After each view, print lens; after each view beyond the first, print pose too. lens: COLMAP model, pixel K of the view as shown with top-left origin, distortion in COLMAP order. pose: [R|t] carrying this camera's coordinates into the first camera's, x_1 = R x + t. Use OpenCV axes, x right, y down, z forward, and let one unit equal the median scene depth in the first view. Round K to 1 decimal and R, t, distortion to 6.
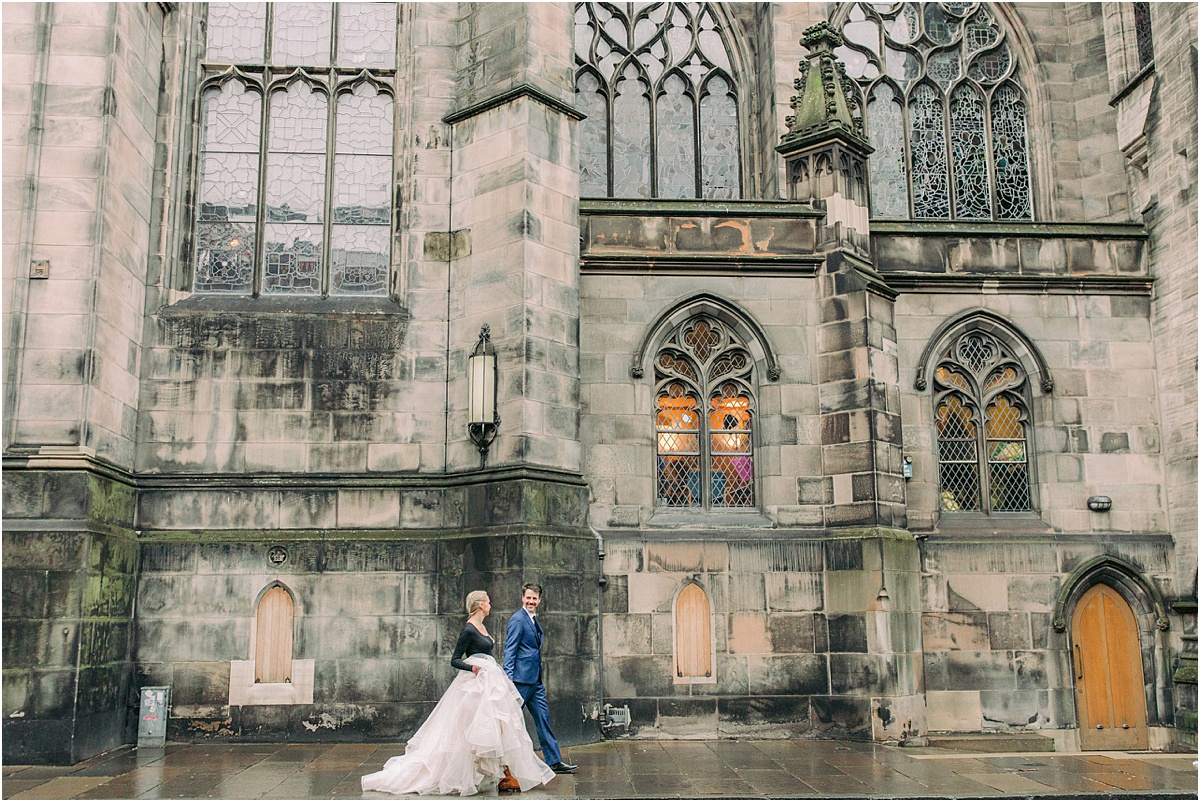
lens RADIAL K [[1171.4, 0, 600.0], [0, 1171.4, 401.0], [0, 0, 1]] dist [0.012623, -0.010035]
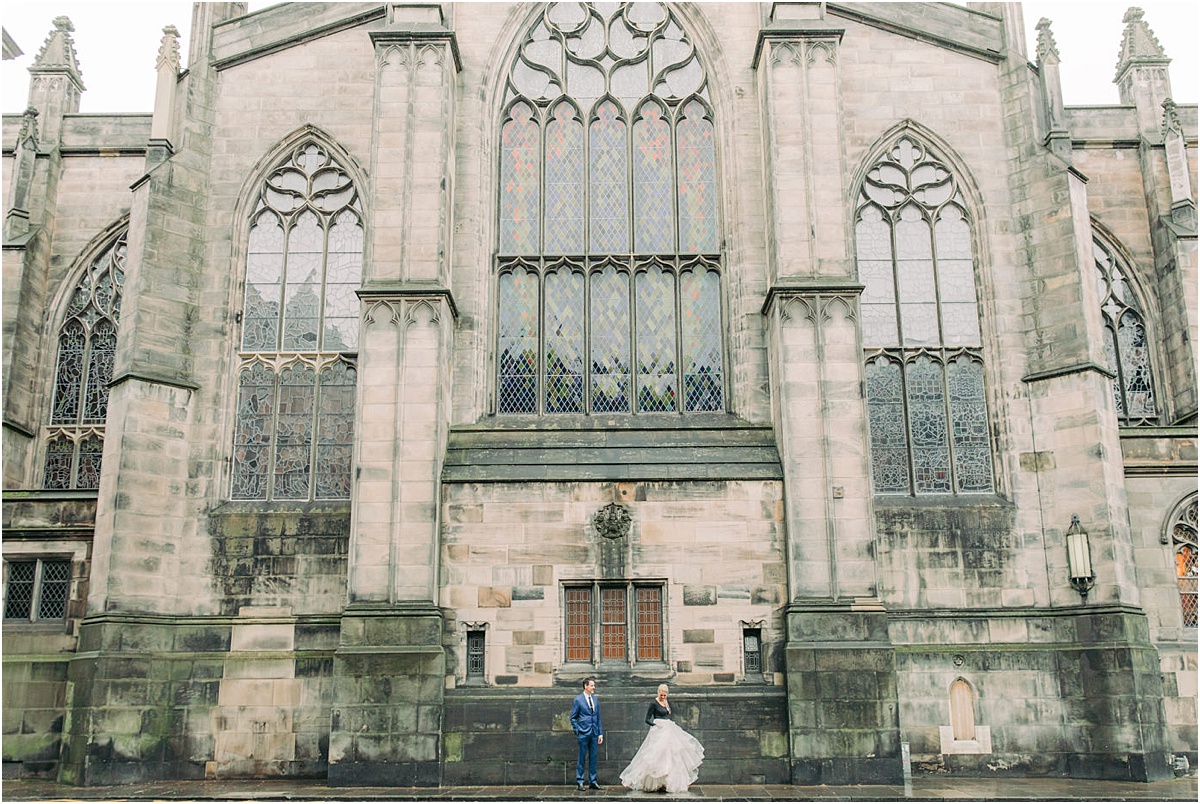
lens RADIAL K [[1171.4, 0, 600.0], [0, 1171.4, 402.0], [0, 0, 1]] dist [0.012623, -0.010035]
pose [[0.996500, -0.022426, -0.080531, -0.611219], [0.016768, 0.997387, -0.070266, -0.115784], [0.081896, 0.068670, 0.994272, -0.657984]]
